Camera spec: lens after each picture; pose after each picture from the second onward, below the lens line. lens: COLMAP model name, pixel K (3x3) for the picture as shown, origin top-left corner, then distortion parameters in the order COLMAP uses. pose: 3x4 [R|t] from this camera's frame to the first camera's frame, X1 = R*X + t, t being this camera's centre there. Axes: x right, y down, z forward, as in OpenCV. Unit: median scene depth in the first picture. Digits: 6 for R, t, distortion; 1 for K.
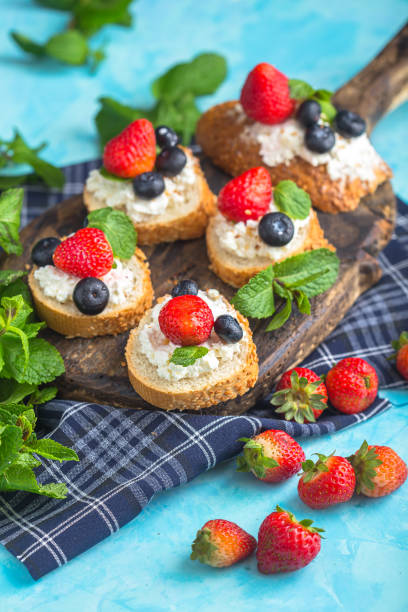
lens RADIAL K [[2012.2, 0, 204.0], [0, 2012.2, 306.0], [0, 0, 1]] dist [-0.040248, 0.272704]
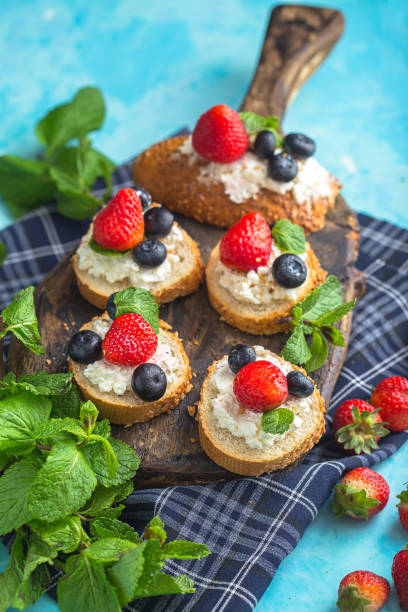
lens RADIAL K [[2012.2, 0, 204.0], [0, 2012.2, 306.0], [0, 0, 1]] dist [-0.040248, 0.272704]
pose [[0.925400, -0.229082, 0.301920, -0.311588], [0.202806, 0.972308, 0.116132, -0.146203], [-0.320163, -0.046237, 0.946234, 0.054515]]
